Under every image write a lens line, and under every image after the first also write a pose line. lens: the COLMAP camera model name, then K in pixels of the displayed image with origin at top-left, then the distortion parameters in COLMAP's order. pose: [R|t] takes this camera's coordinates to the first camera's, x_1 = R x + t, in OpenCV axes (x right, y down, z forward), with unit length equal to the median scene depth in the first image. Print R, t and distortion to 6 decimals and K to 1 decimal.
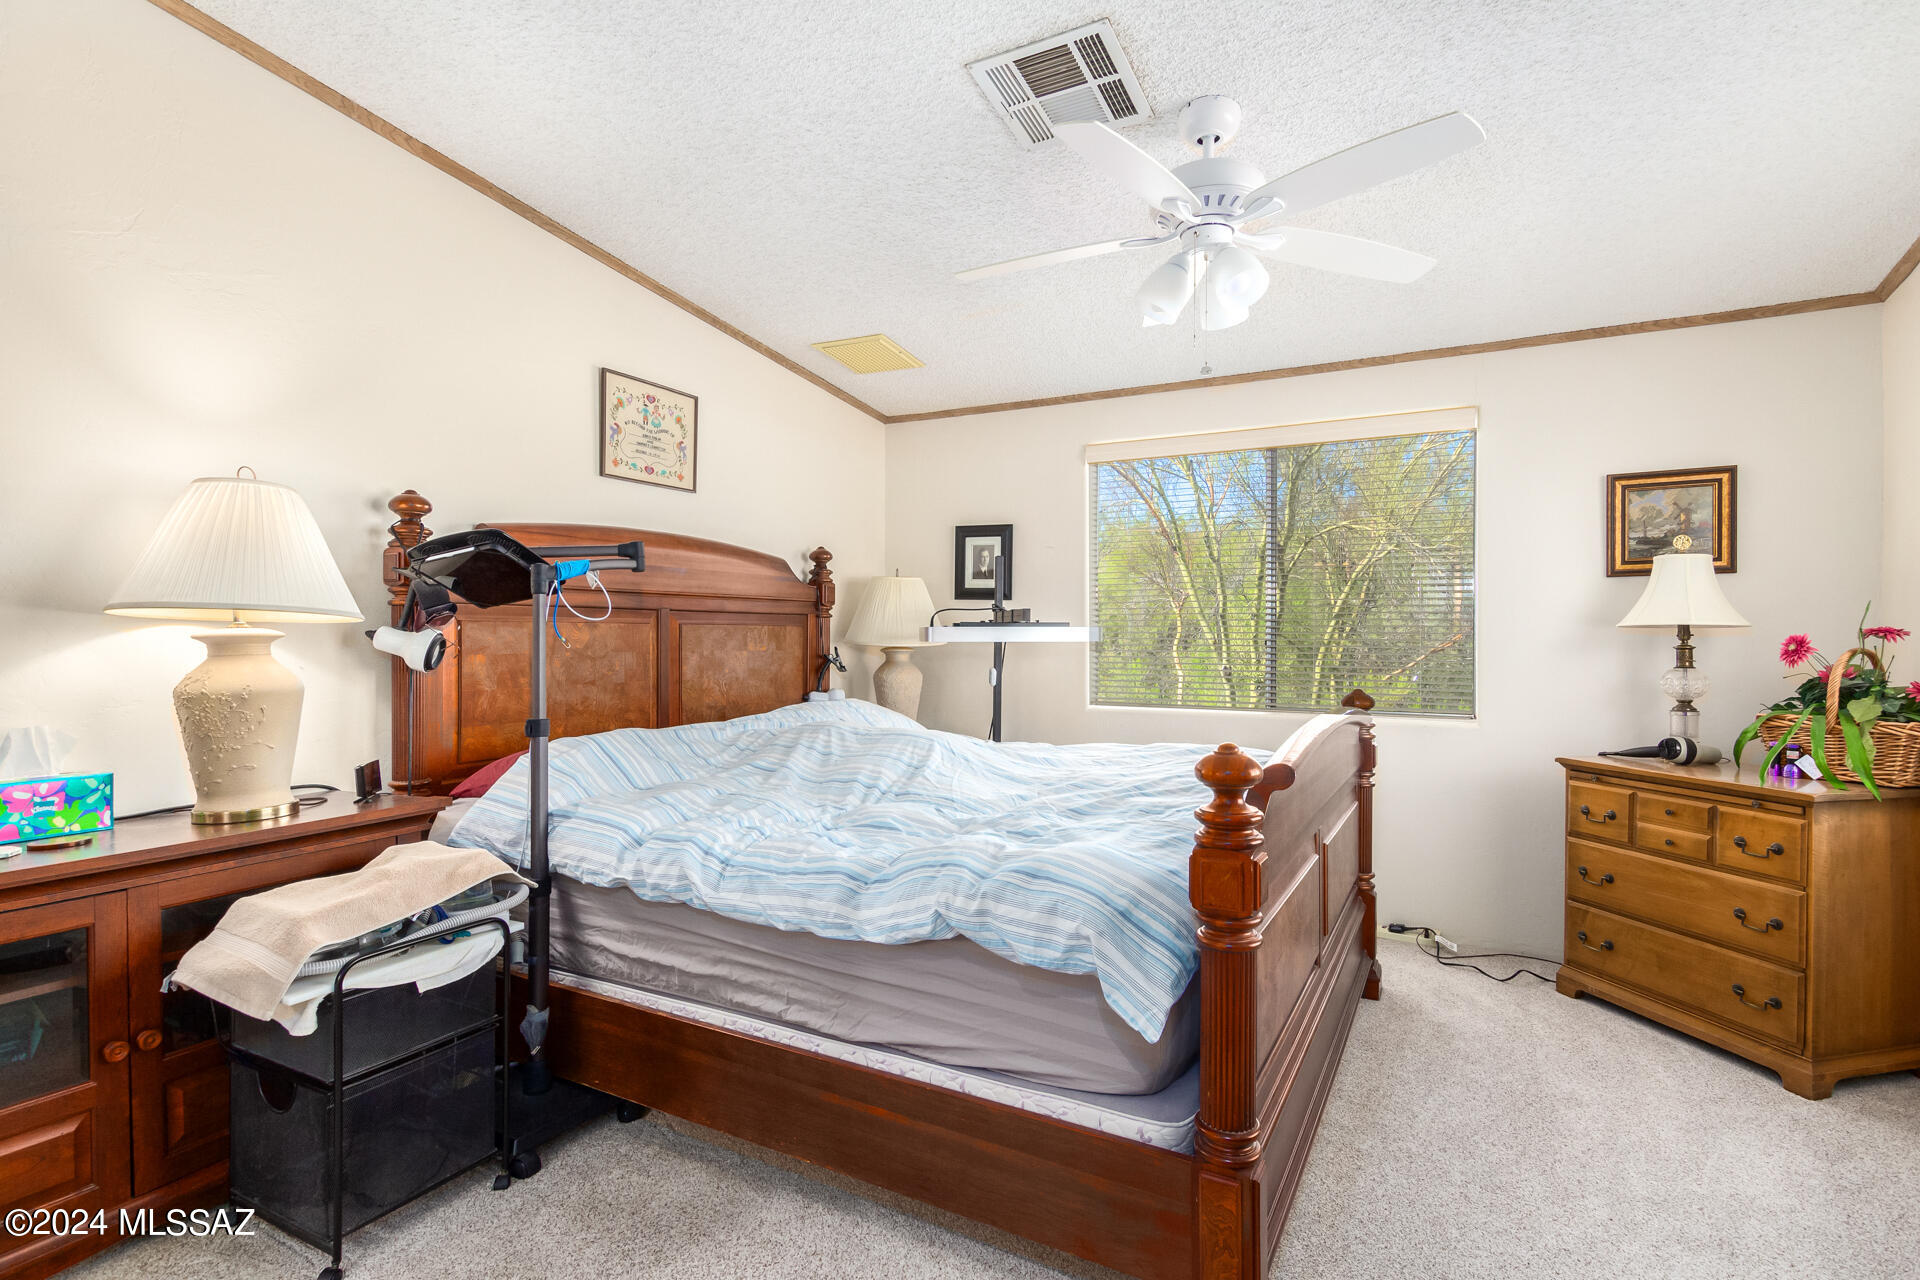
lens RADIAL K [[922.4, 0, 955.0], [0, 922.4, 654.8], [0, 0, 1]] dist [0.005499, -0.001794]
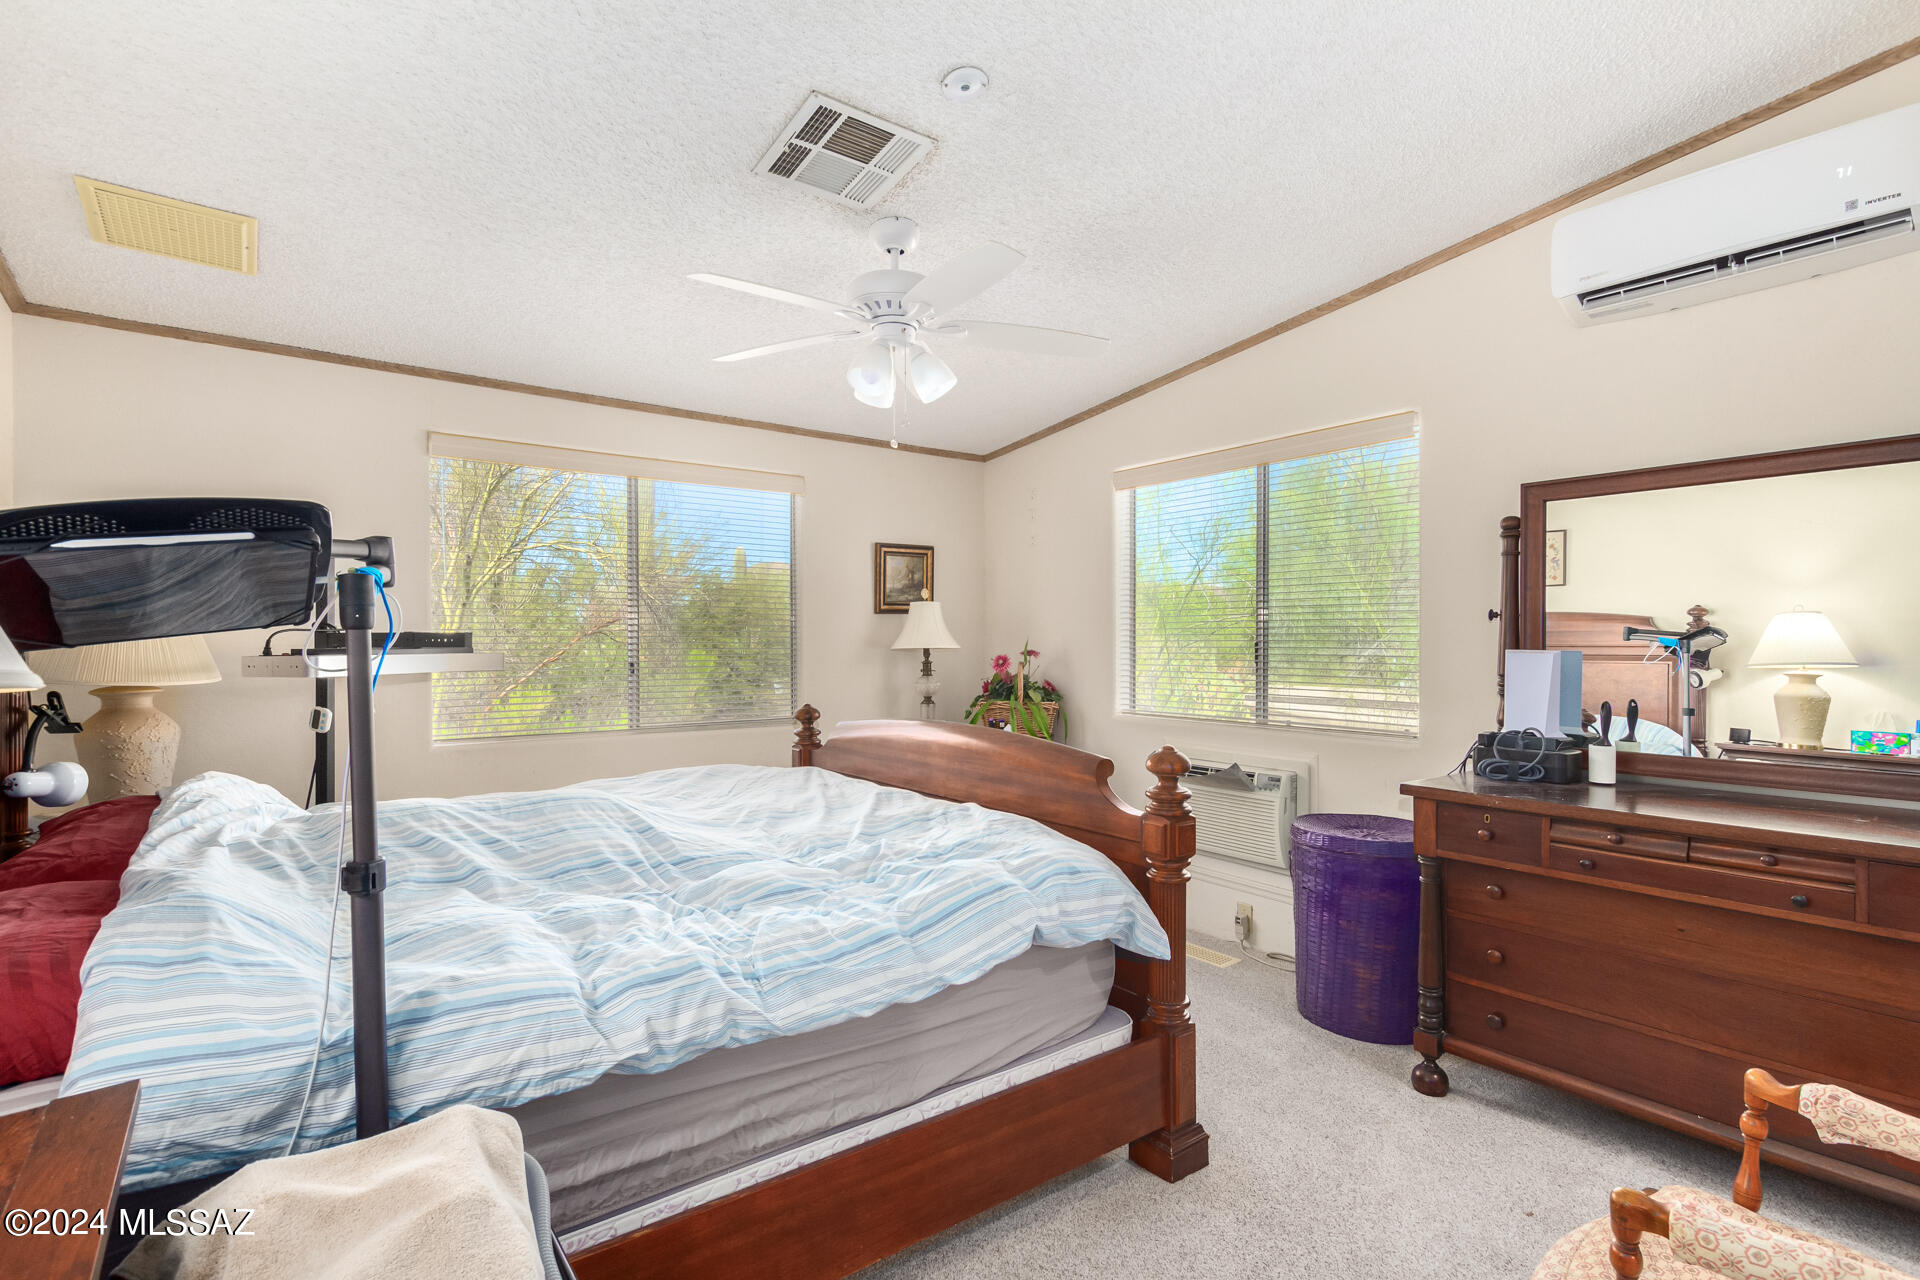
lens RADIAL K [[922.4, 0, 945.0], [0, 922.4, 643.6], [0, 0, 1]] dist [0.005499, -0.001794]
pose [[0.415702, -0.007608, 0.909469, -0.808505], [0.020424, 0.999791, -0.000972, -0.050907], [-0.909272, 0.018979, 0.415770, 0.461916]]
